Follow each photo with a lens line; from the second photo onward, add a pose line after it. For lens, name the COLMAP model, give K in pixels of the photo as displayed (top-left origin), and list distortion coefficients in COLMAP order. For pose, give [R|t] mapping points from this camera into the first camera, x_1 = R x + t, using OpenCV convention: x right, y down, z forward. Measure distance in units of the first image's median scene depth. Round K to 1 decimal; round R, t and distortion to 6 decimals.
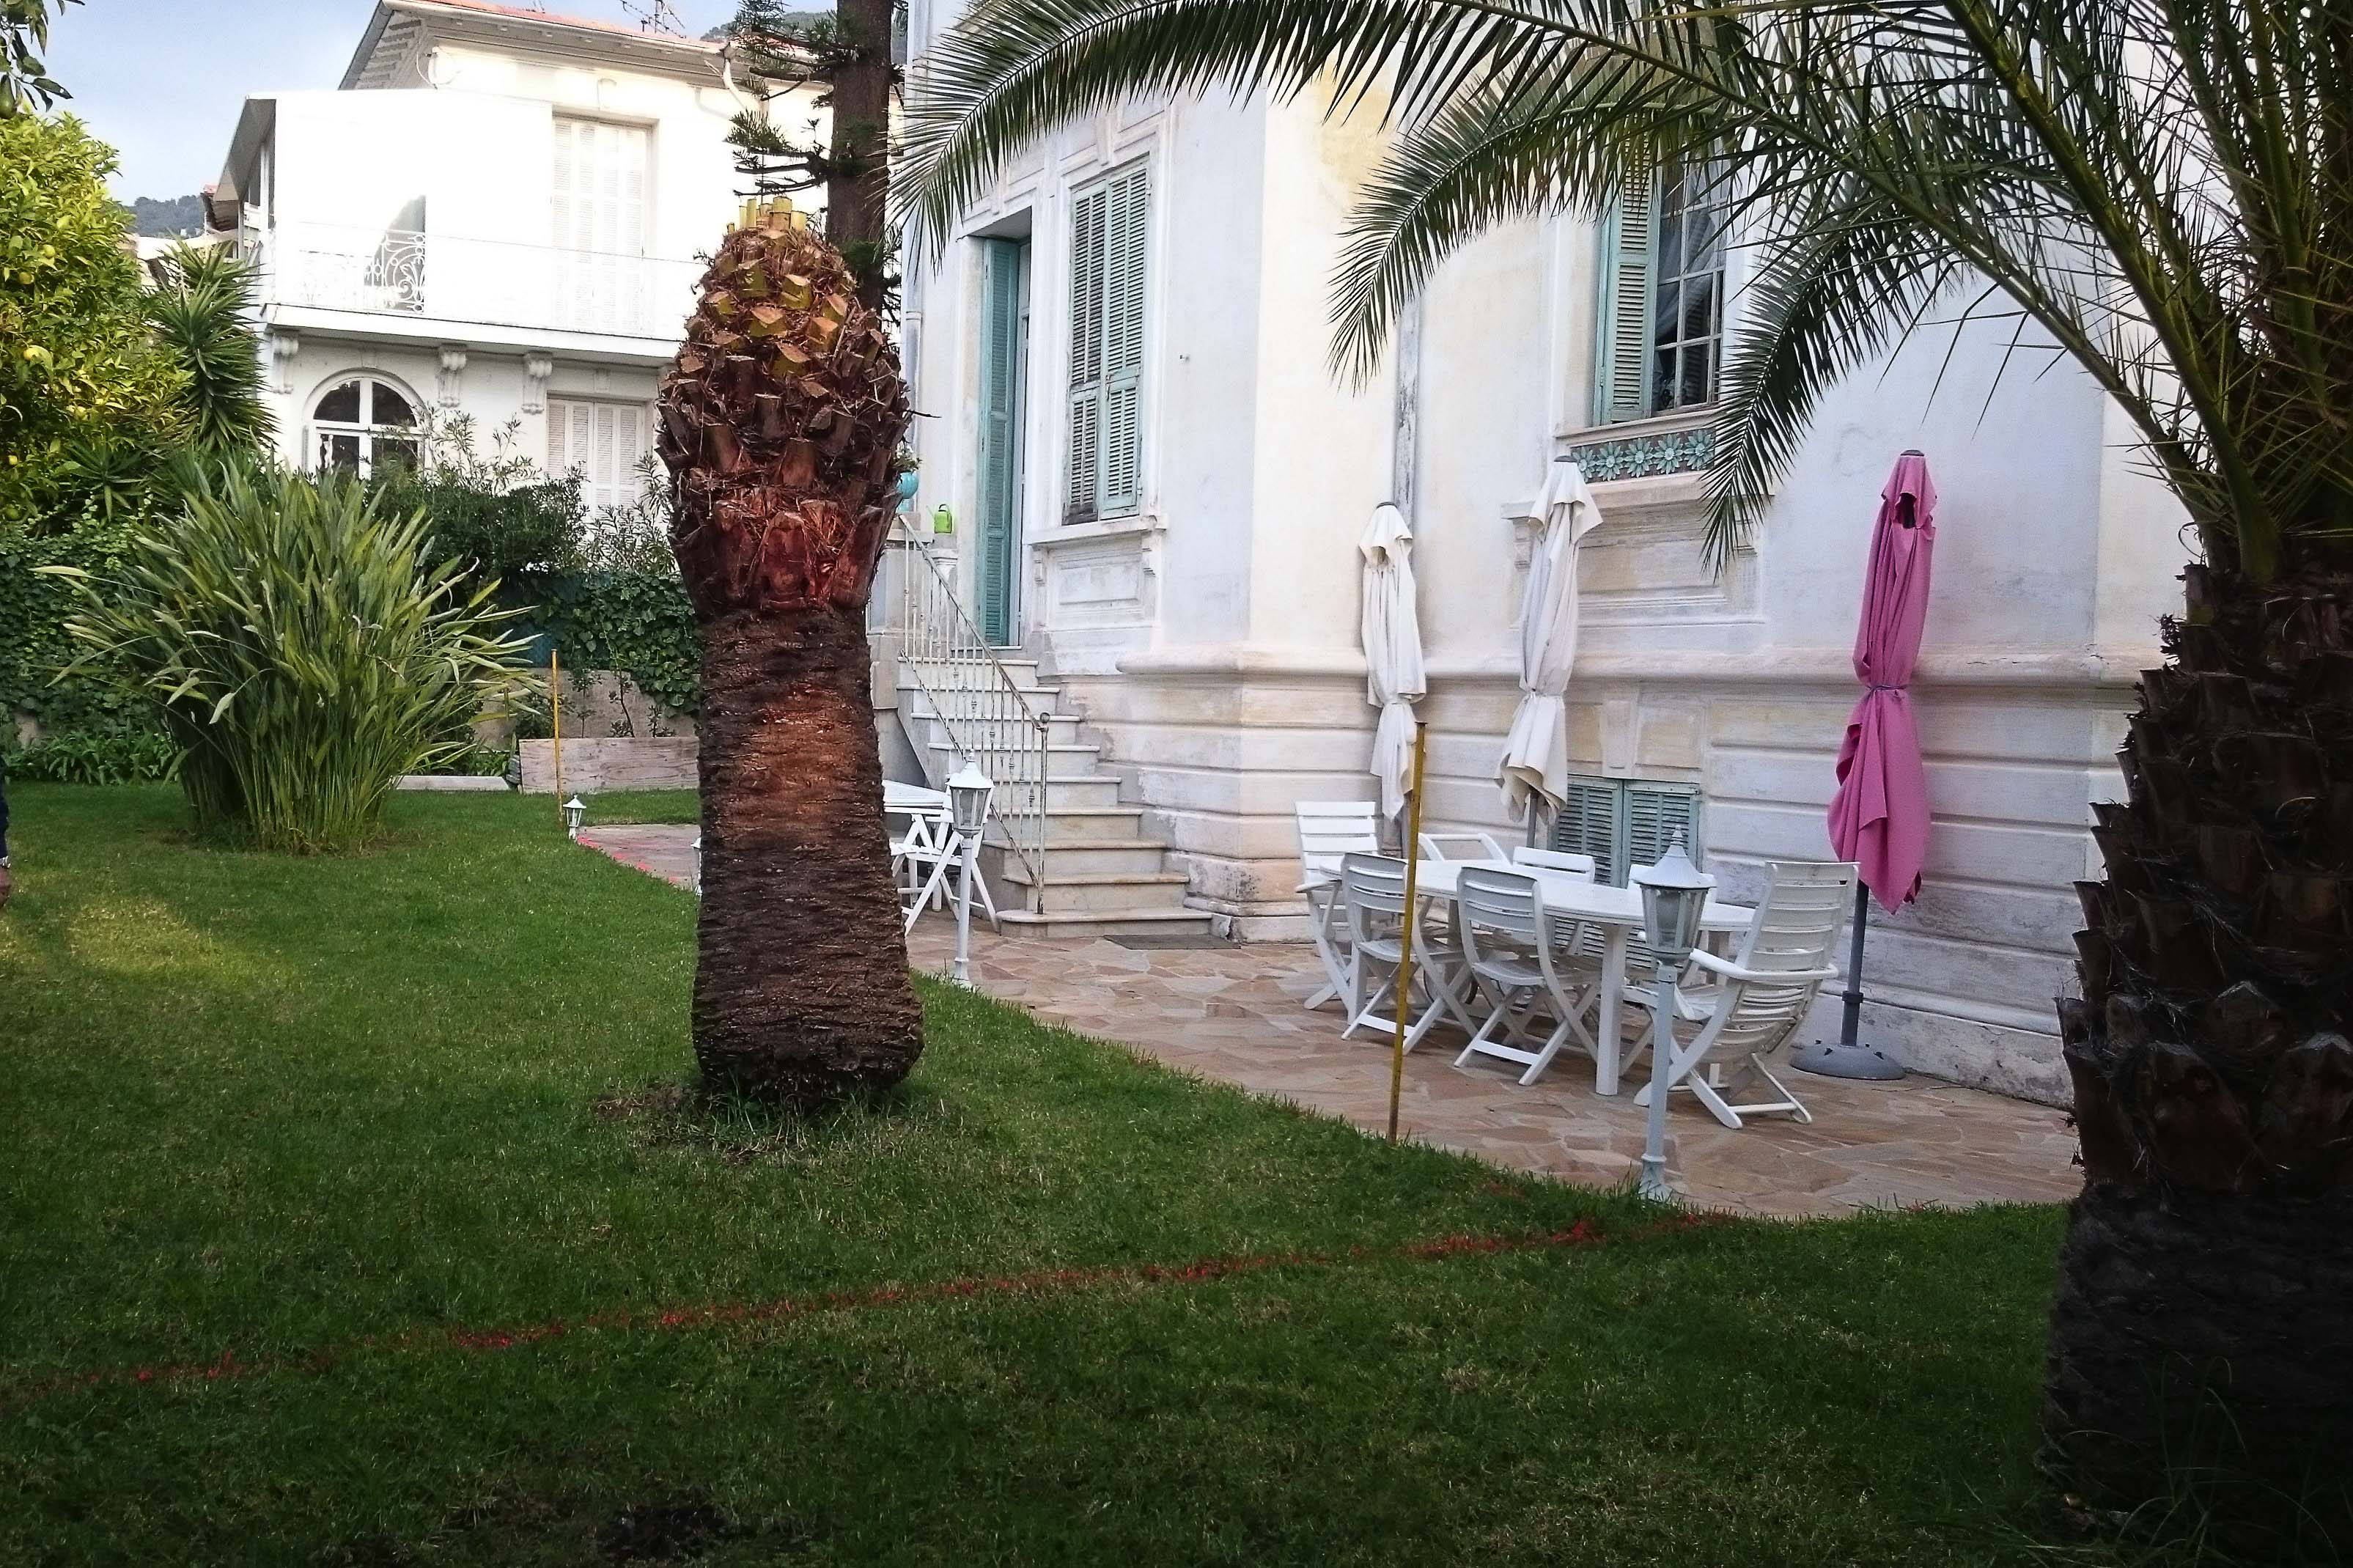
lens RADIAL K [[2128.2, 0, 1176.5], [0, 2128.2, 784.0], [0, 0, 1]] dist [0.000300, -0.000067]
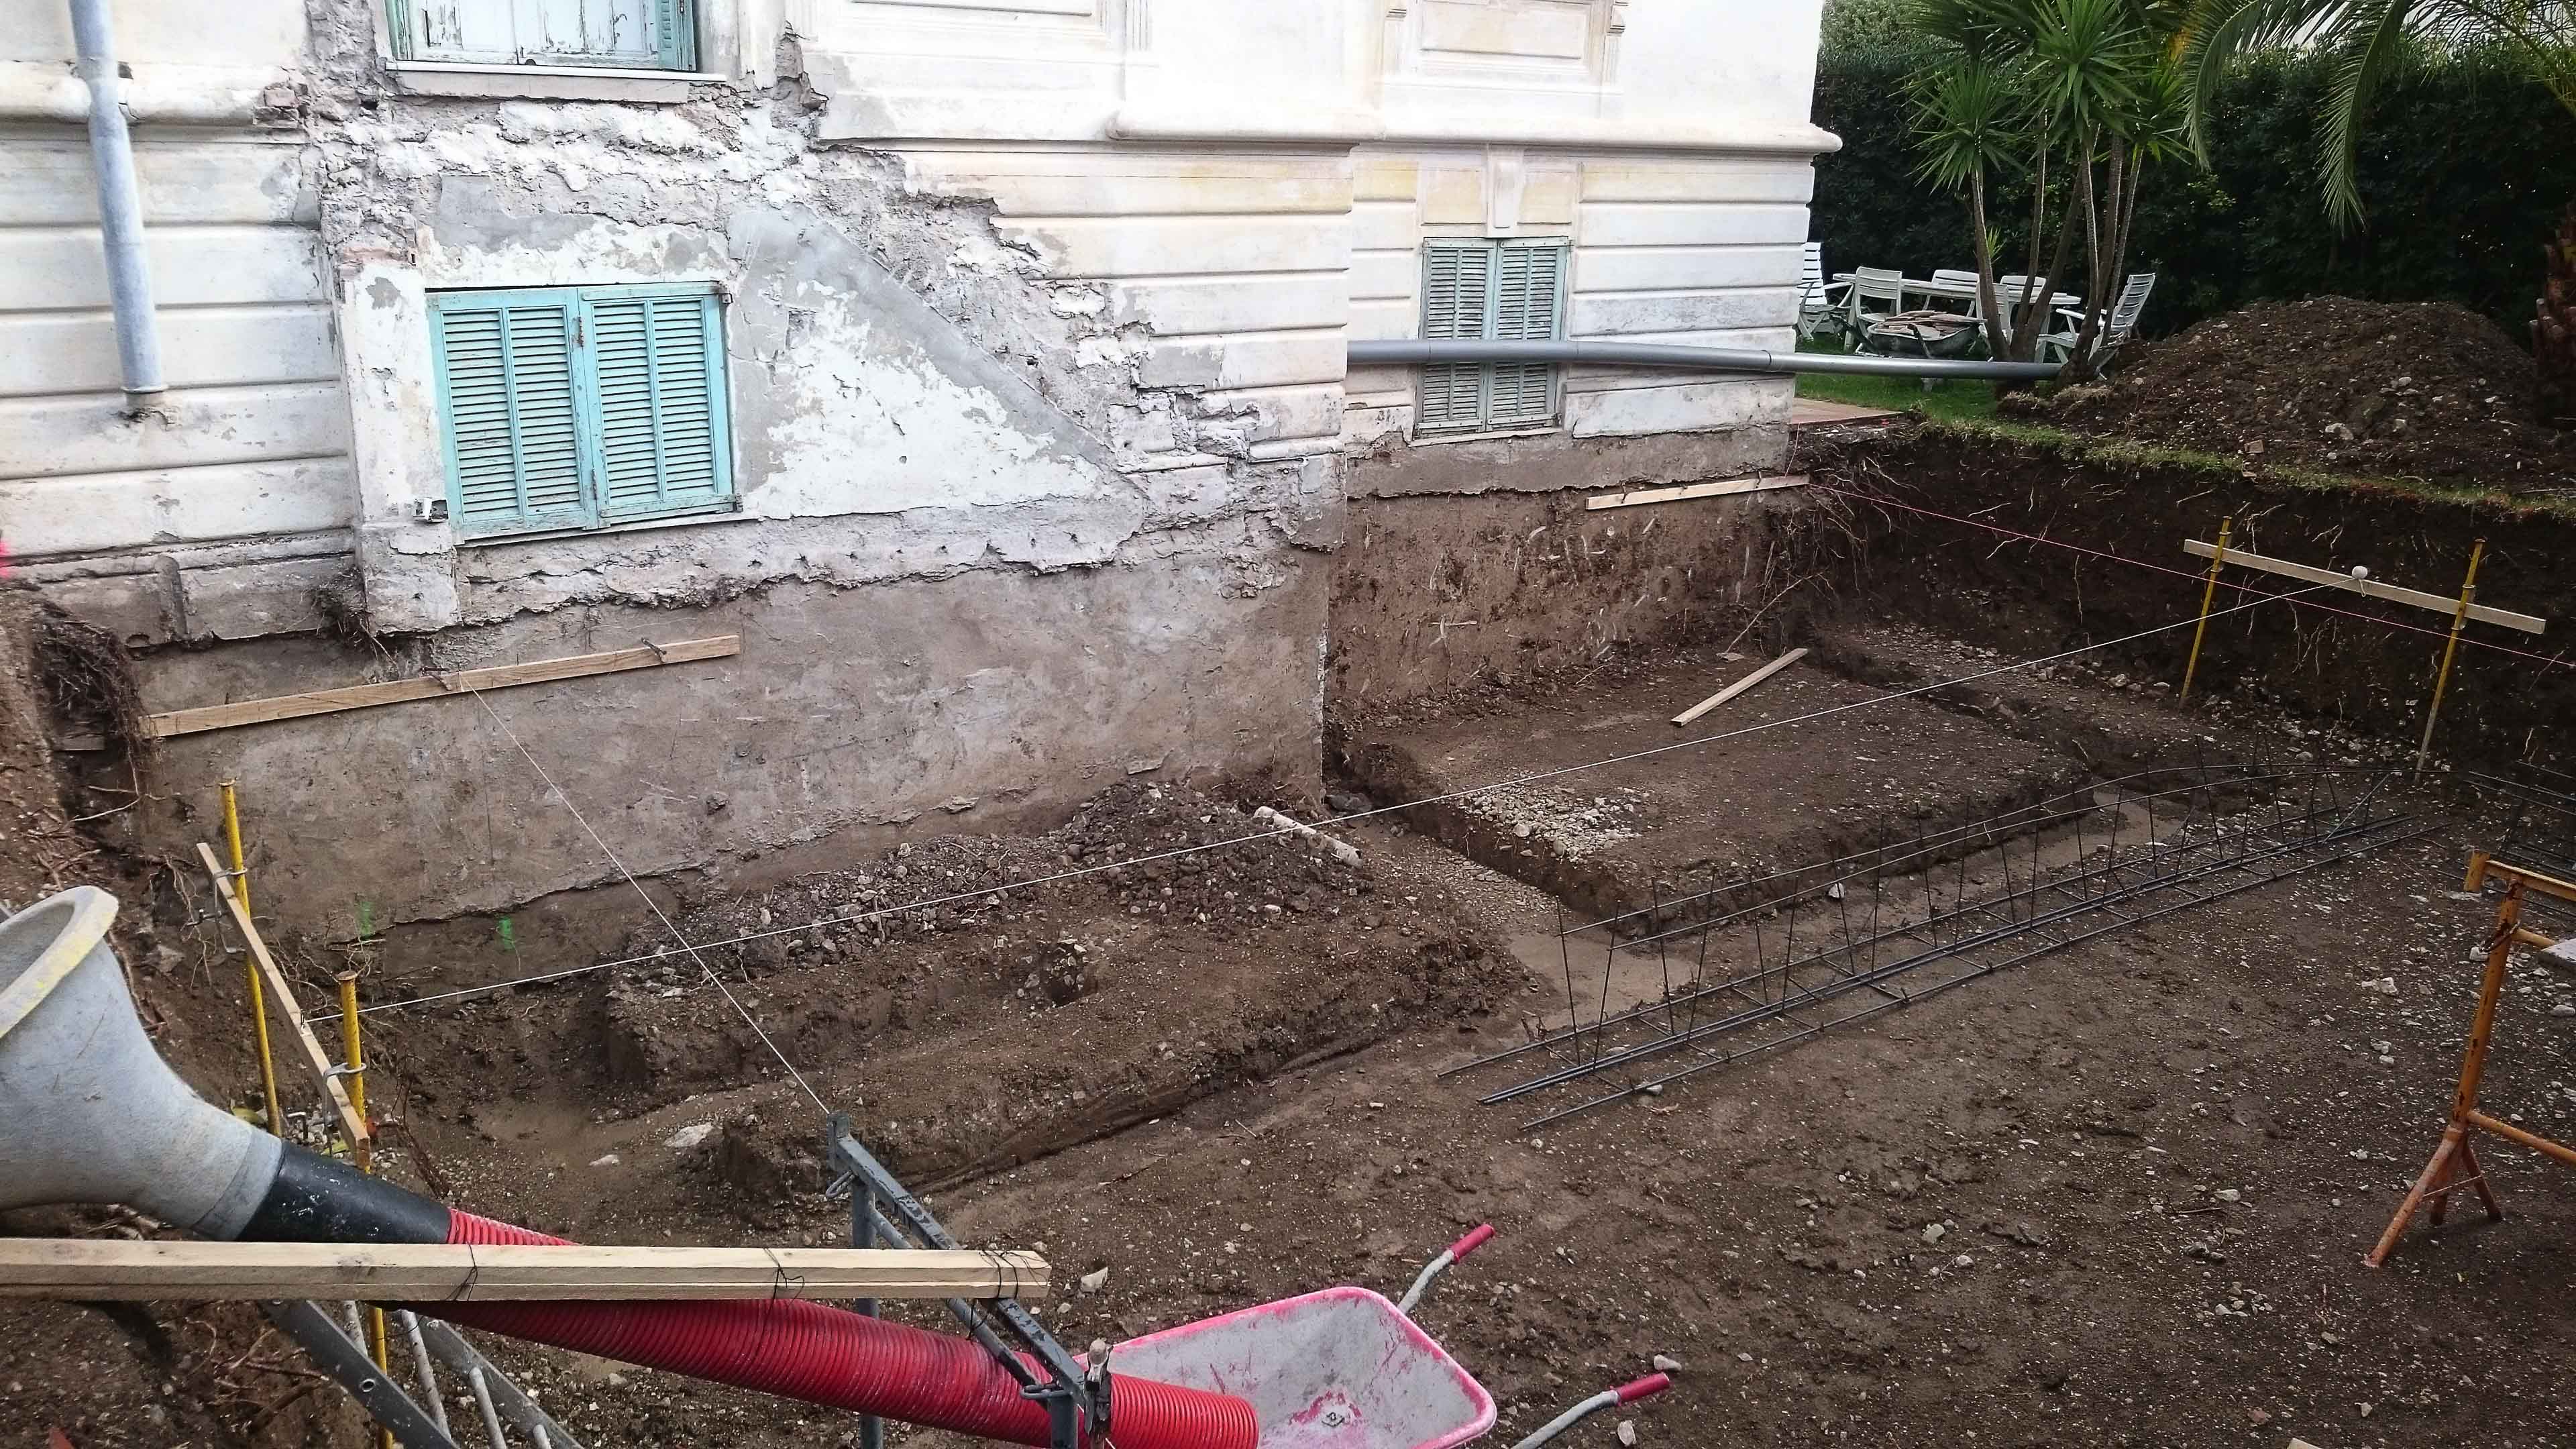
lens RADIAL K [[1930.6, 0, 1288.0], [0, 1930.6, 724.5], [0, 0, 1]] dist [-0.007668, 0.000868]
pose [[-0.164314, -0.327924, 0.930305, -0.772153], [0.003870, 0.942902, 0.333048, -0.096337], [-0.986401, 0.058325, -0.153662, 1.274208]]
